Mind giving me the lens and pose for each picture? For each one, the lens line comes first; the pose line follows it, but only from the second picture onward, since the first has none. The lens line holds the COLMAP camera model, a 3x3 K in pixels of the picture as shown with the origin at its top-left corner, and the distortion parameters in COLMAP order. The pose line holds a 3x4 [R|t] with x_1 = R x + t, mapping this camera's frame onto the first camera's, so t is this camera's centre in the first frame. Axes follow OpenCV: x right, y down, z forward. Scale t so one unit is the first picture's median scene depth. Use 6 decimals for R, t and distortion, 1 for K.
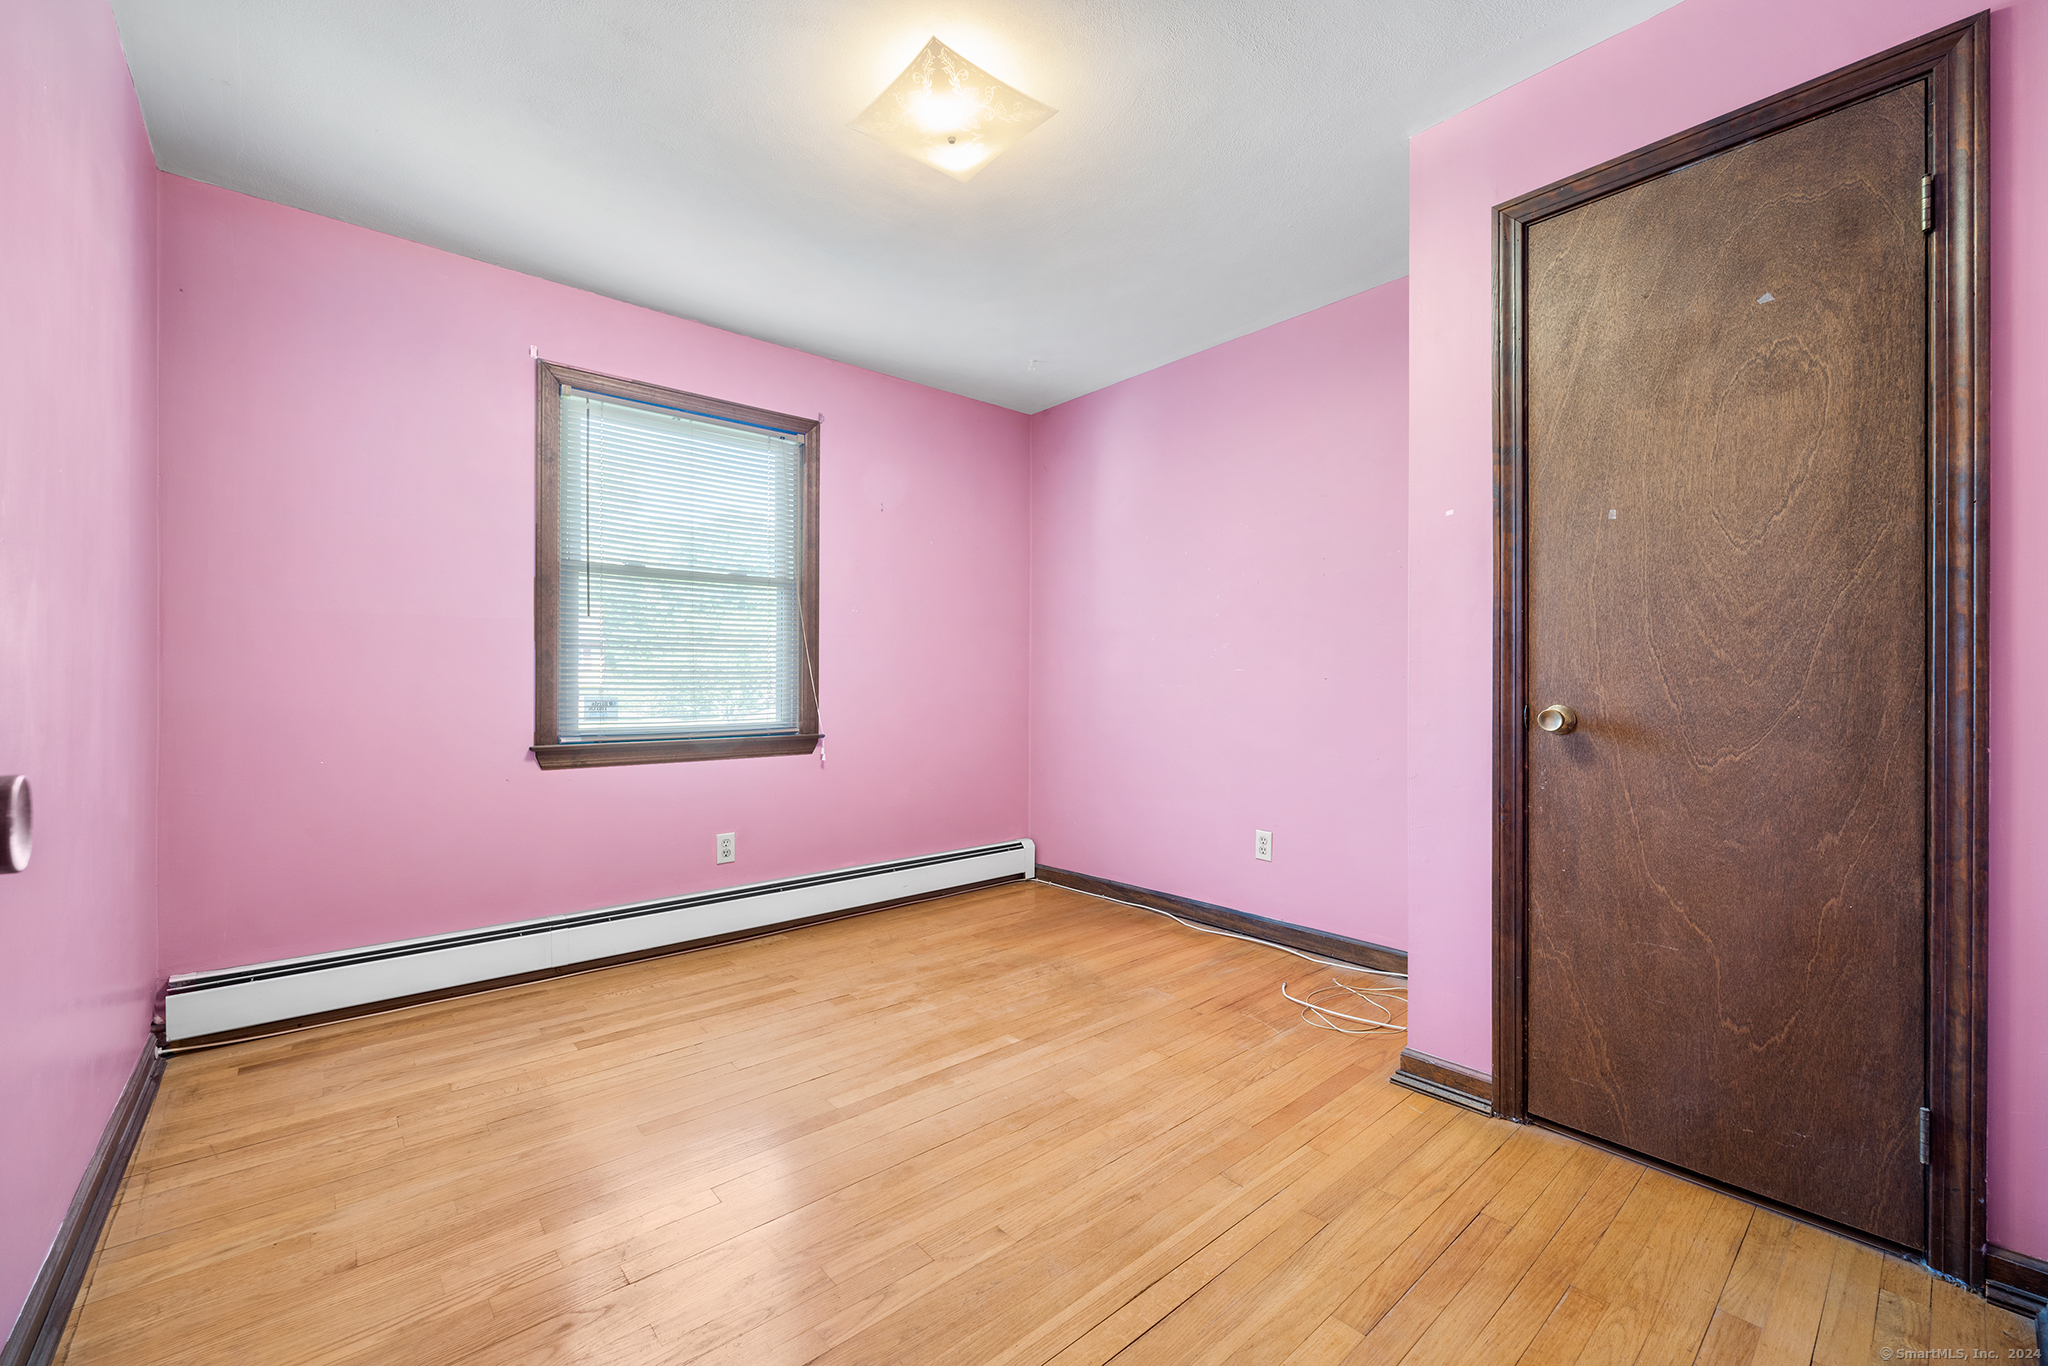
lens RADIAL K [[823.0, 0, 1019.3], [0, 823.0, 680.3], [0, 0, 1]] dist [-0.000171, -0.000059]
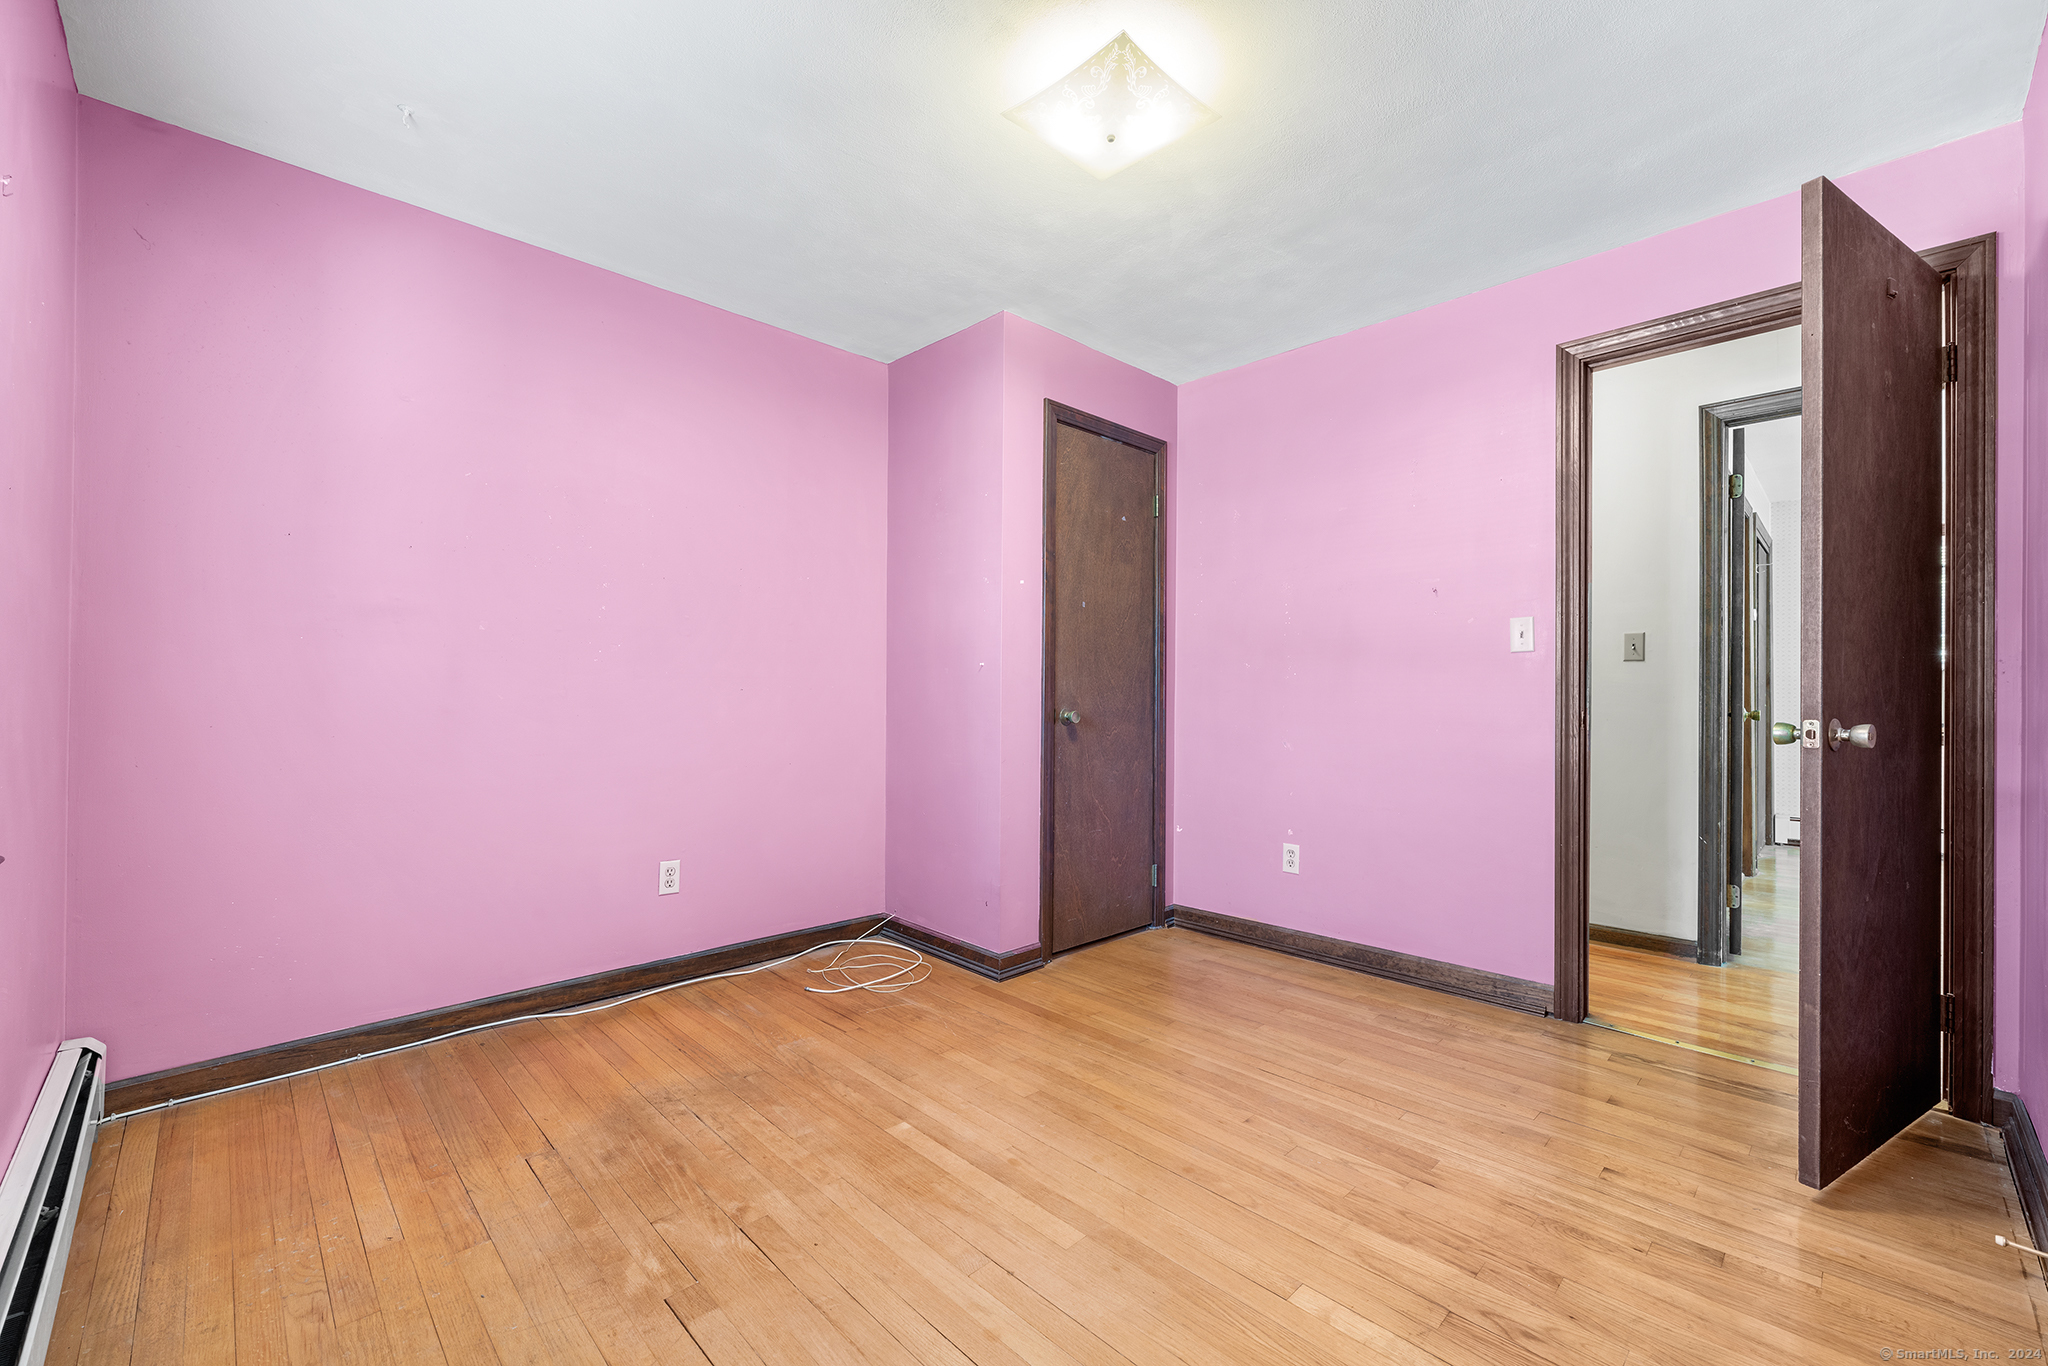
lens RADIAL K [[834.6, 0, 1023.3], [0, 834.6, 694.5], [0, 0, 1]] dist [-0.000827, -0.000110]
pose [[-0.061304, 0.000770, 0.998119, -0.871899], [-0.009297, 0.999956, -0.001342, 0.003797], [-0.998076, -0.009362, -0.061294, 0.957918]]
